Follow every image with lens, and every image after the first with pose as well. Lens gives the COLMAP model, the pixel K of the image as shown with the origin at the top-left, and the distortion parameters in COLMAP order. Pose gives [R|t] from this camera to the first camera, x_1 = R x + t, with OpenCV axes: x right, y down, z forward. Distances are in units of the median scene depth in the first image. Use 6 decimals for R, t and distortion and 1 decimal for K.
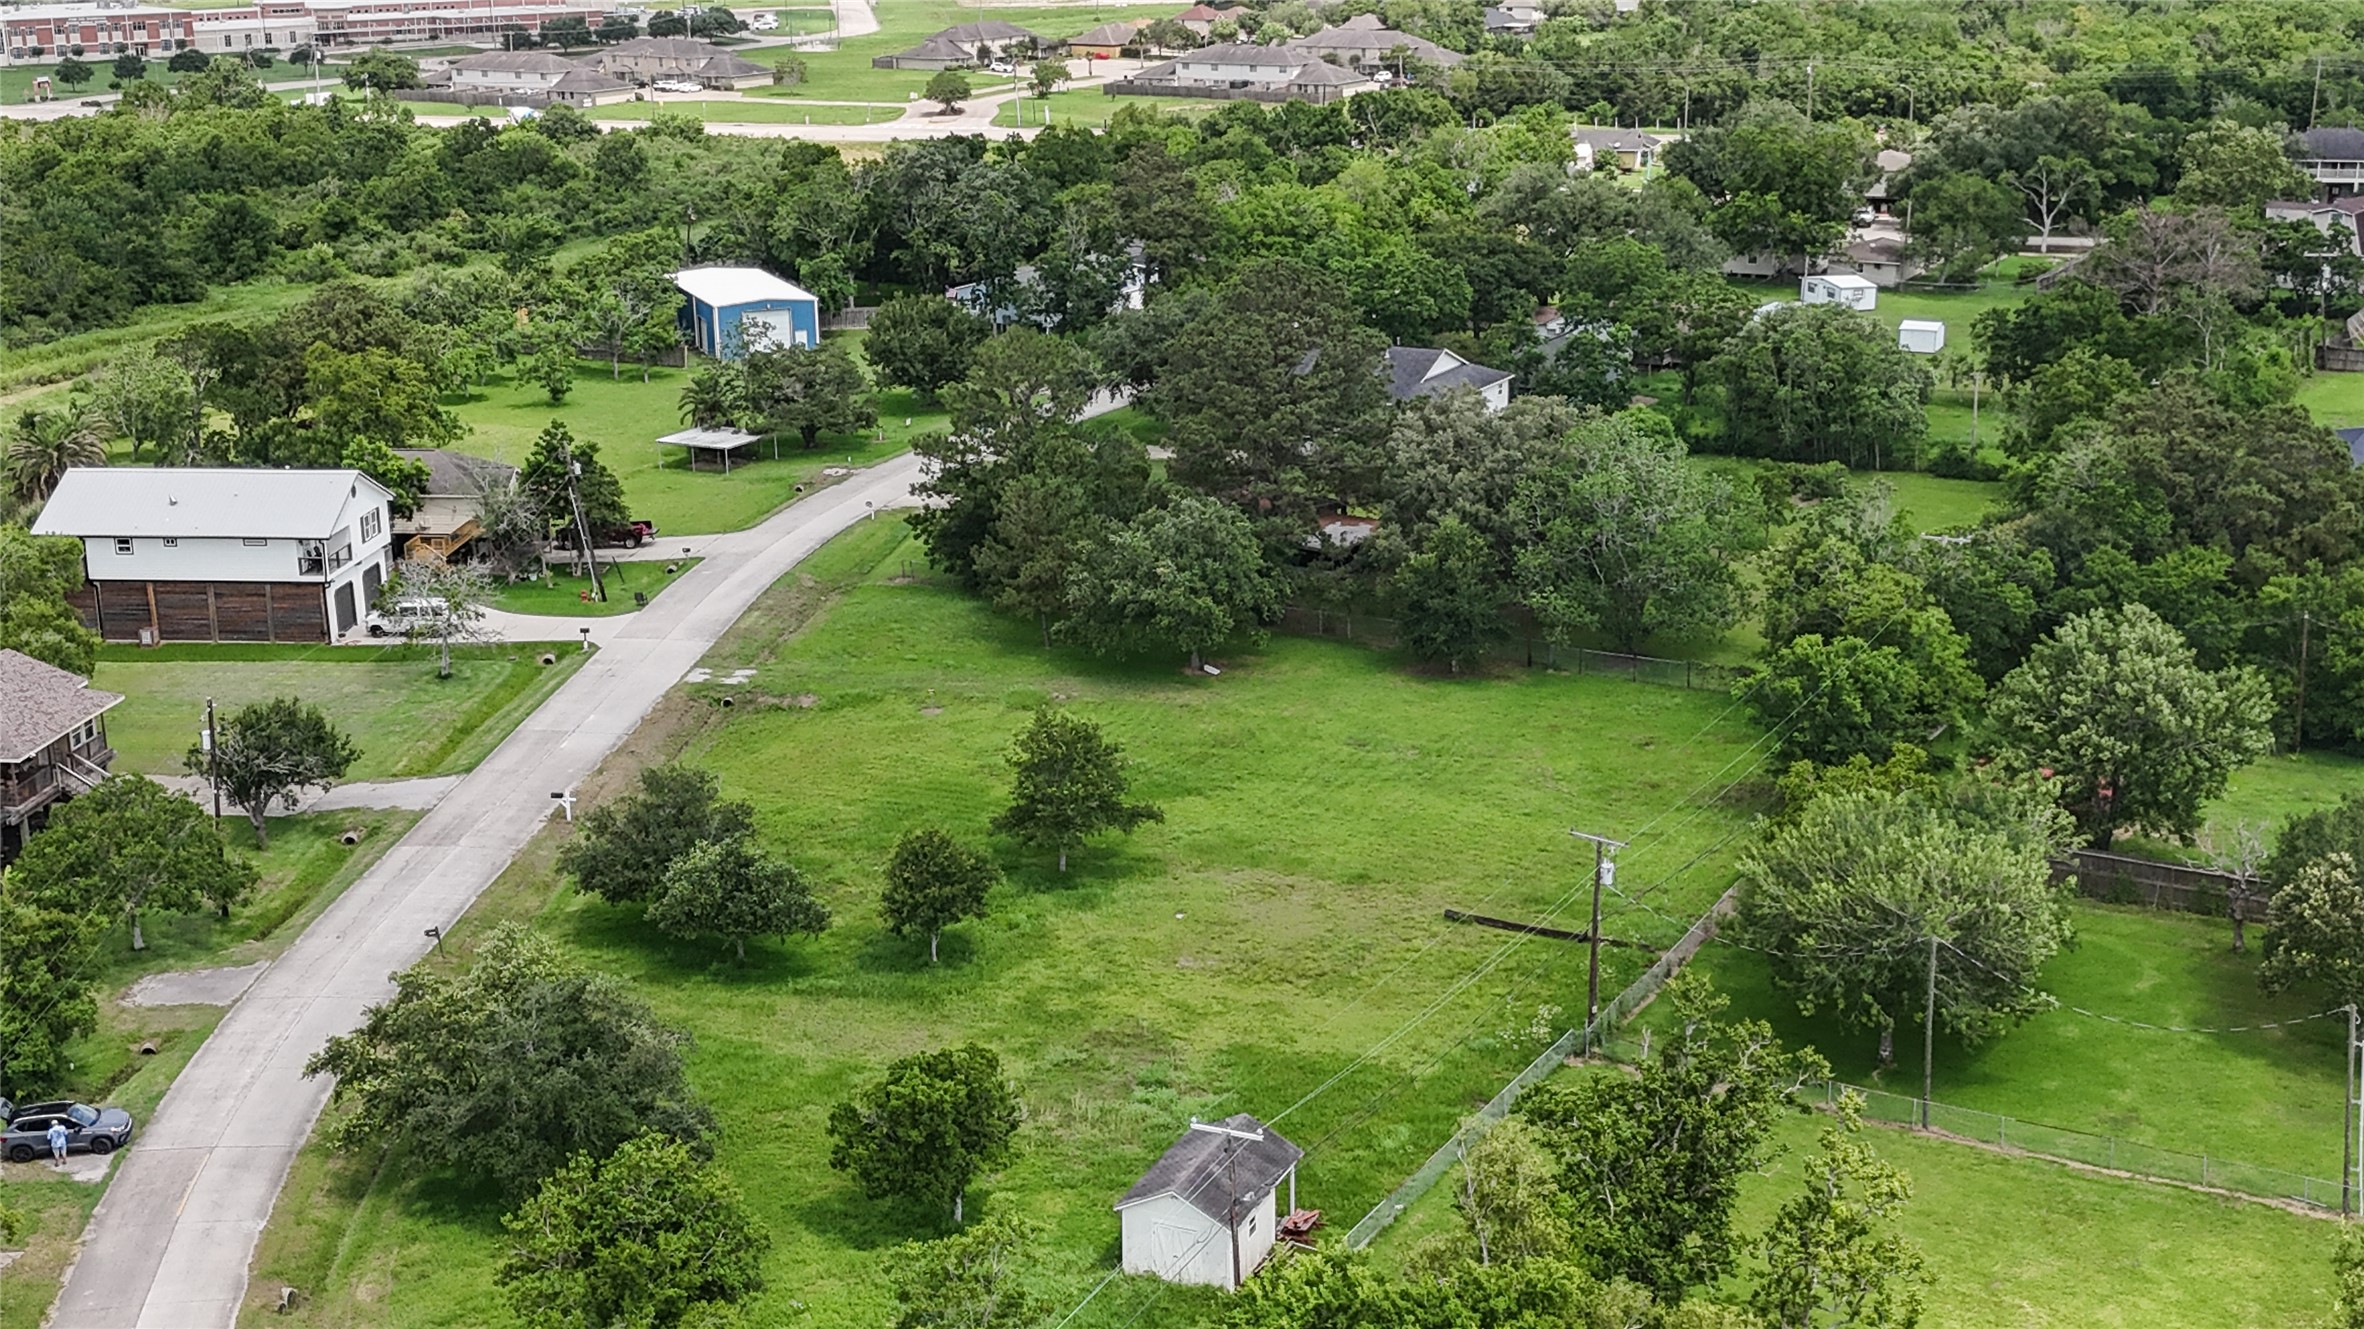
lens RADIAL K [[2848.4, 0, 1182.0], [0, 2848.4, 664.5], [0, 0, 1]] dist [0.180087, -0.496255]
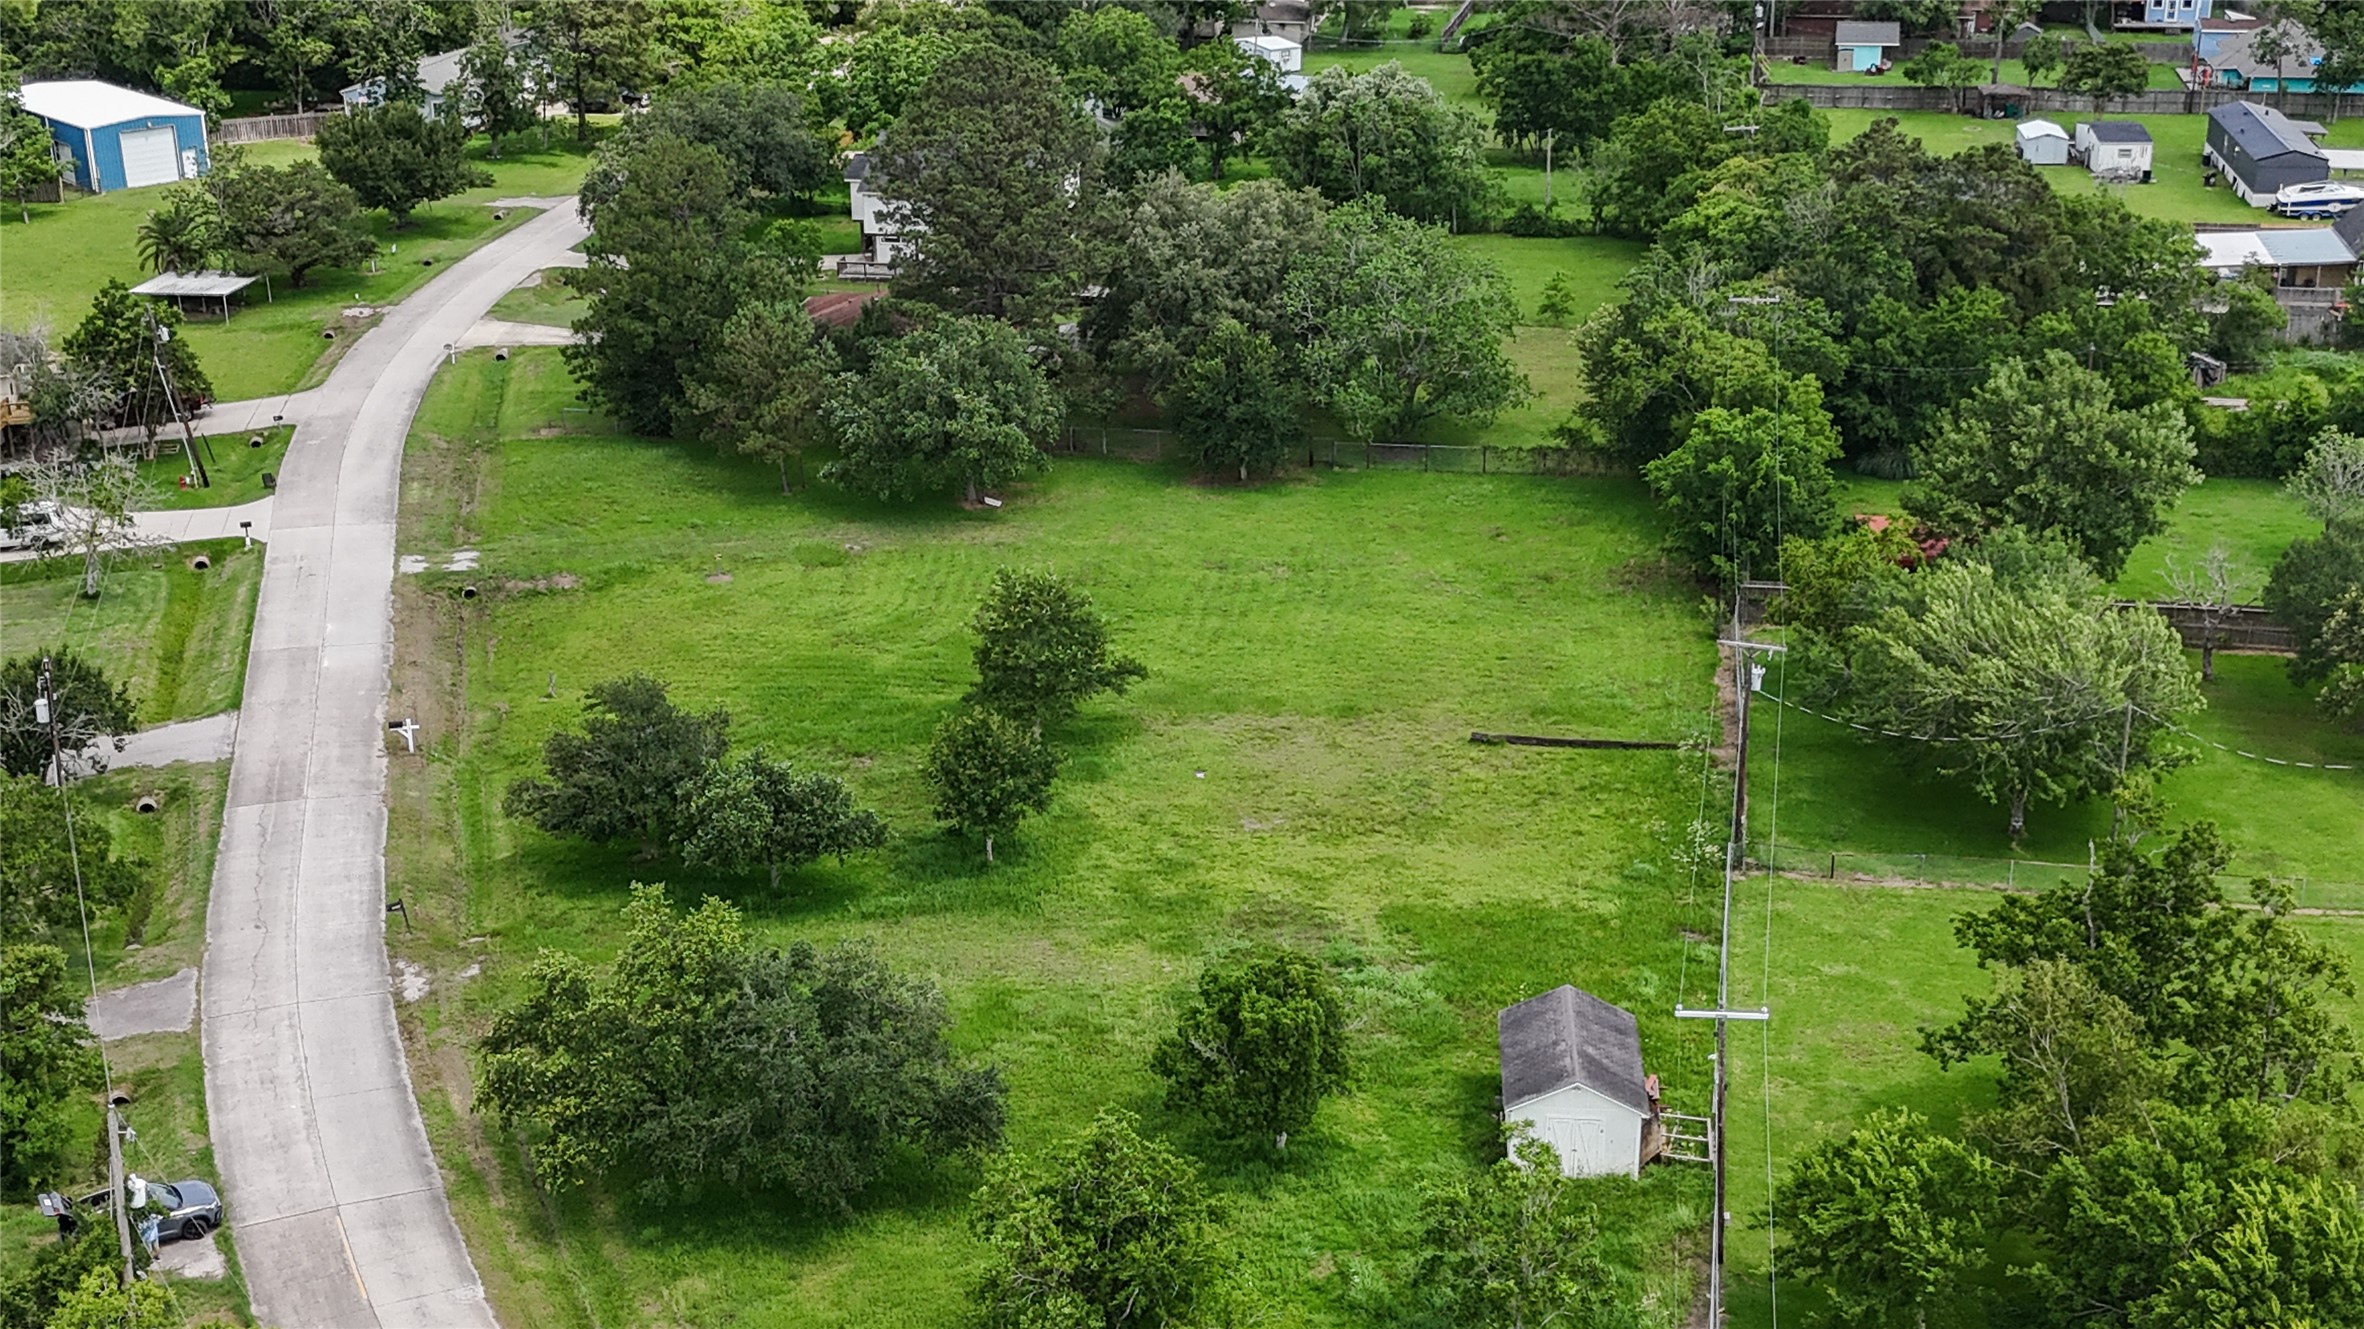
lens RADIAL K [[2848.4, 0, 1182.0], [0, 2848.4, 664.5], [0, 0, 1]] dist [0.180087, -0.496255]
pose [[0.943218, -0.115386, 0.311490, -0.255342], [0.090465, 0.991514, 0.093355, -0.030046], [-0.319619, -0.059875, 0.945653, 0.115162]]
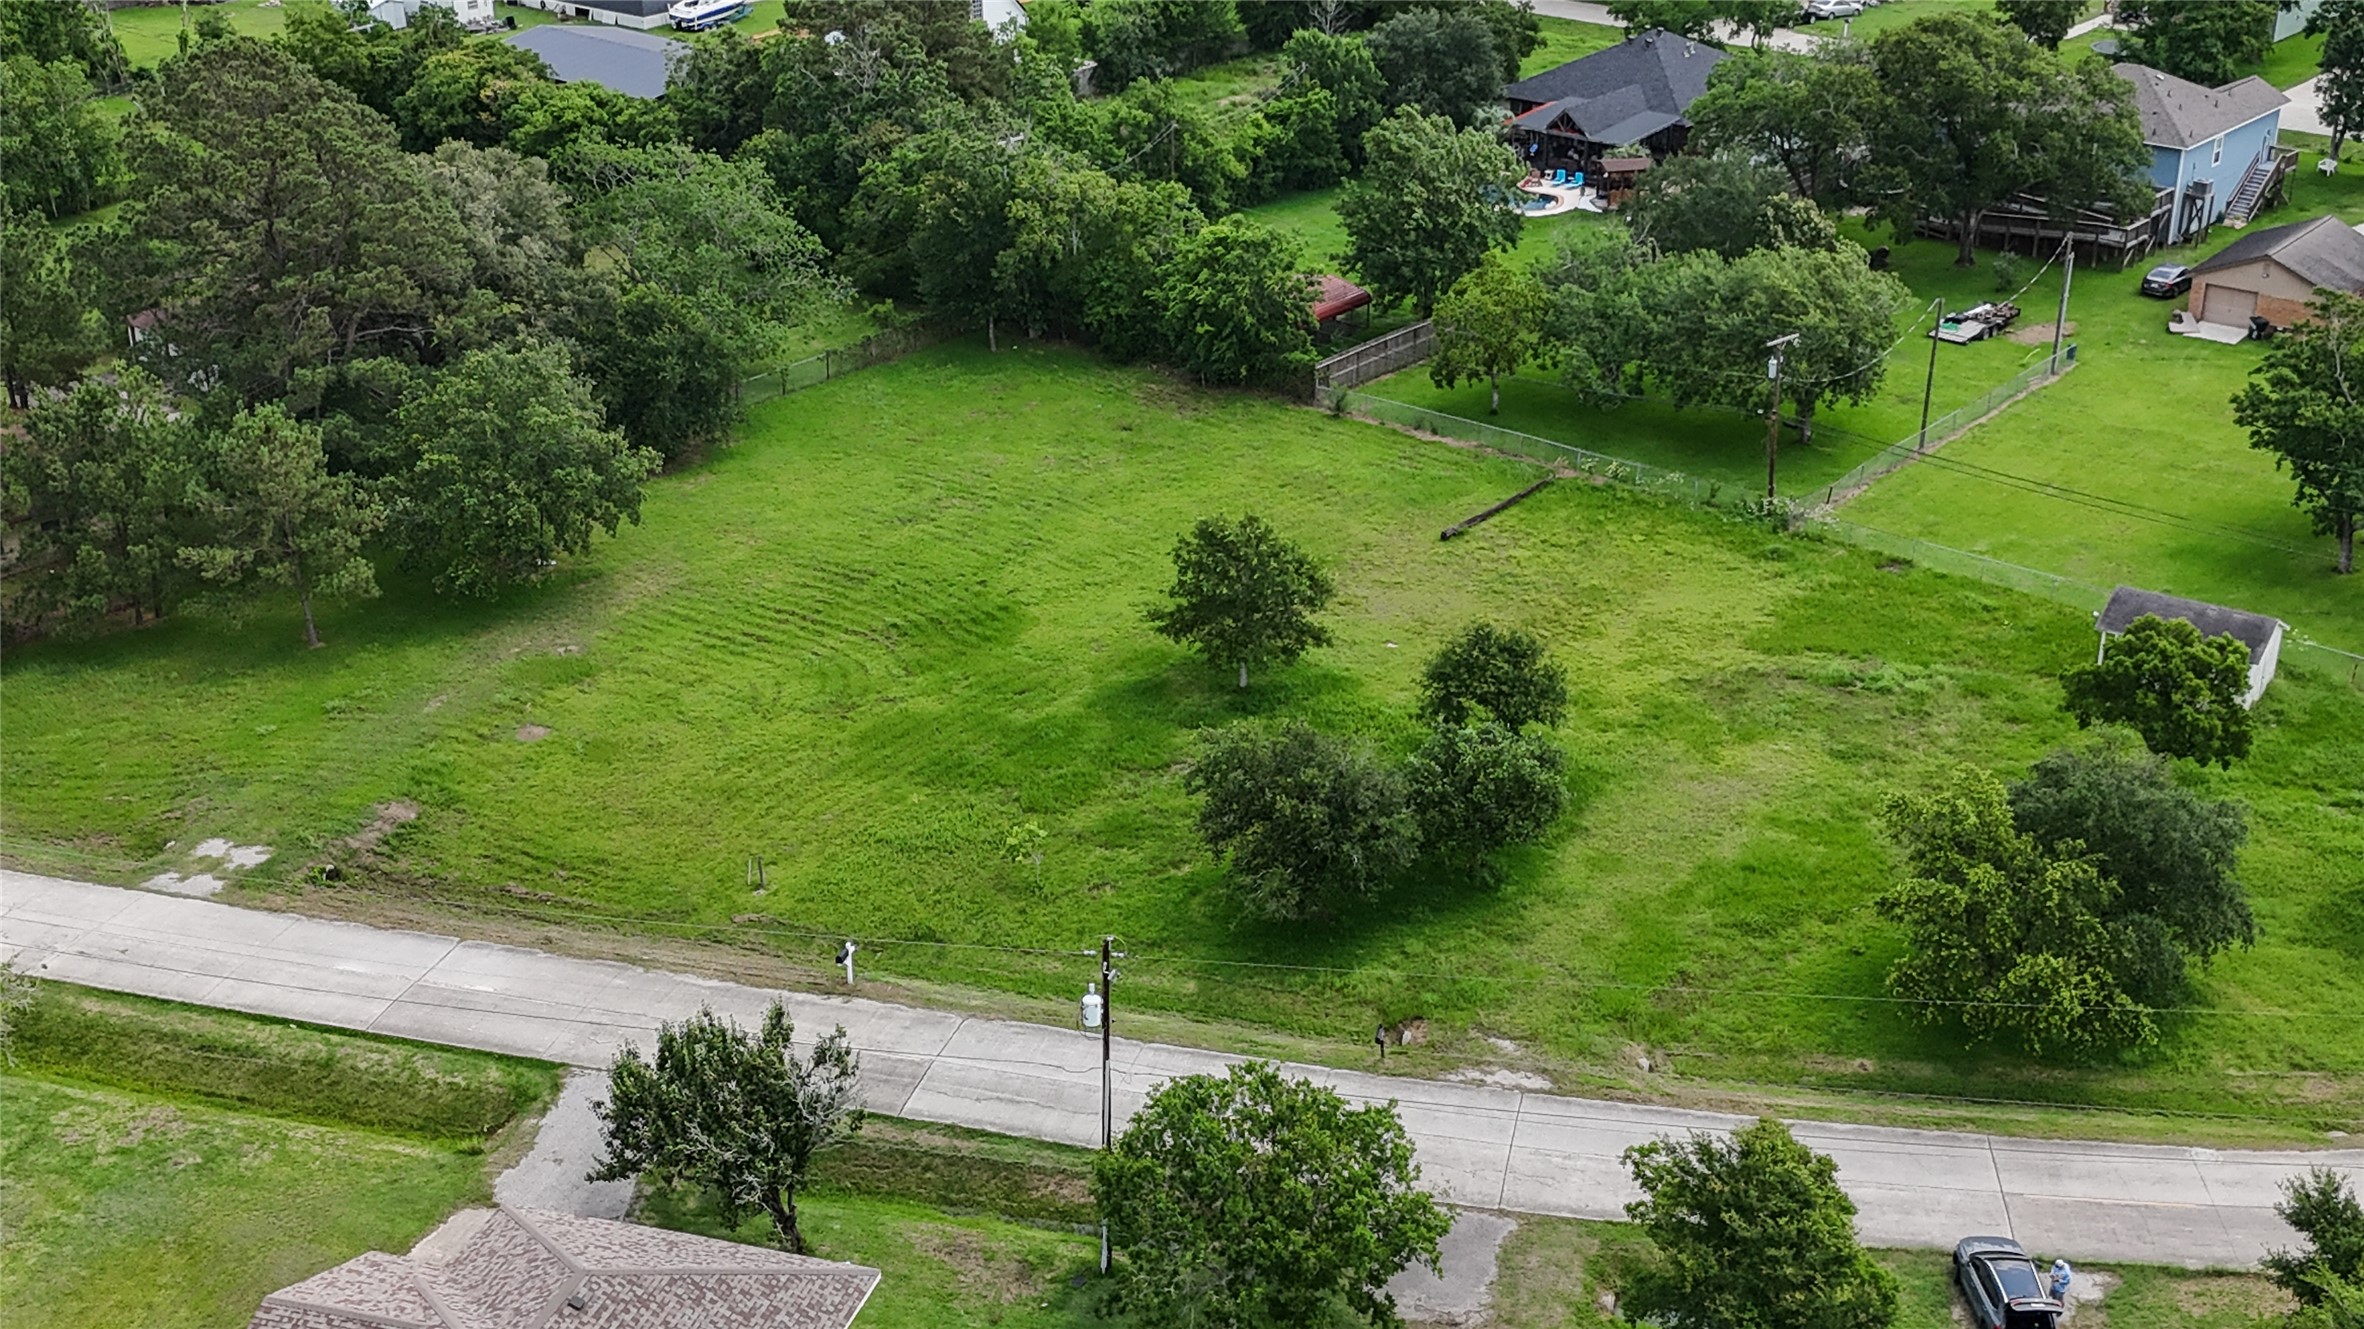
lens RADIAL K [[2848.4, 0, 1182.0], [0, 2848.4, 664.5], [0, 0, 1]] dist [0.180087, -0.496255]
pose [[0.172462, -0.390814, 0.904169, -0.753813], [0.273291, 0.900871, 0.337260, -0.210306], [-0.946345, 0.188937, 0.262172, 0.724651]]
